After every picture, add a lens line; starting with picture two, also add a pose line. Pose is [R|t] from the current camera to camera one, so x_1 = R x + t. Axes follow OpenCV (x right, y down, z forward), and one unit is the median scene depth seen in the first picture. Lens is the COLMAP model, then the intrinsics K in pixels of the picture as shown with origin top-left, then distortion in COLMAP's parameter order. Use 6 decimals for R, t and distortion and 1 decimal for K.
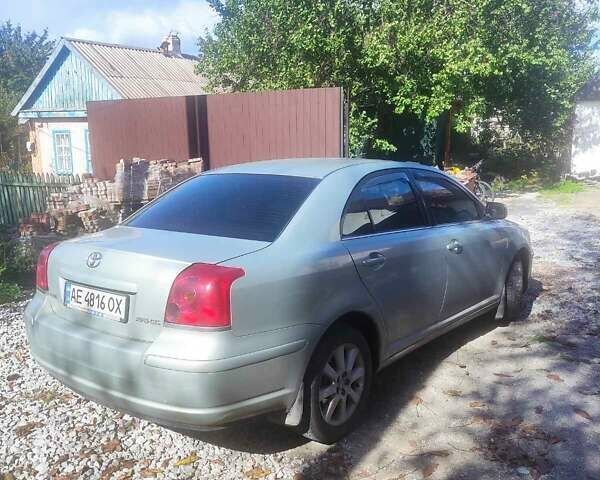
lens RADIAL K [[593.3, 0, 300.0], [0, 593.3, 240.0], [0, 0, 1]] dist [0.050932, 0.018092]
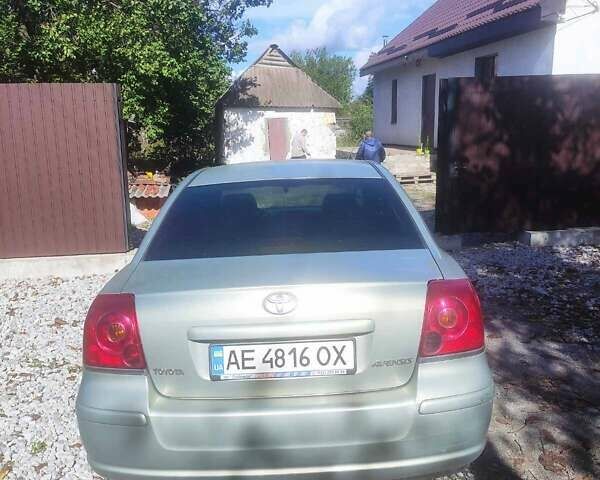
lens RADIAL K [[593.3, 0, 300.0], [0, 593.3, 240.0], [0, 0, 1]] dist [0.050932, 0.018092]
pose [[0.779333, -0.124151, 0.614188, -0.178203], [0.129376, 0.990937, 0.036143, -0.015725], [-0.613108, 0.051294, 0.788332, 0.094008]]
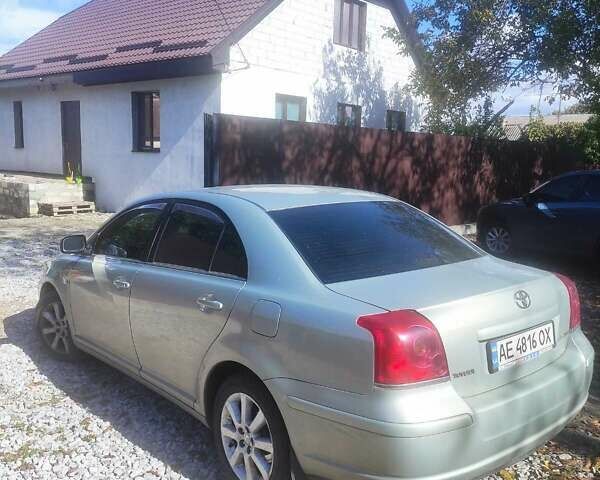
lens RADIAL K [[593.3, 0, 300.0], [0, 593.3, 240.0], [0, 0, 1]] dist [0.050932, 0.018092]
pose [[0.186779, -0.118061, 0.975282, -0.299898], [0.153459, 0.984072, 0.089735, -0.044466], [-0.970342, 0.132905, 0.201922, 0.263928]]
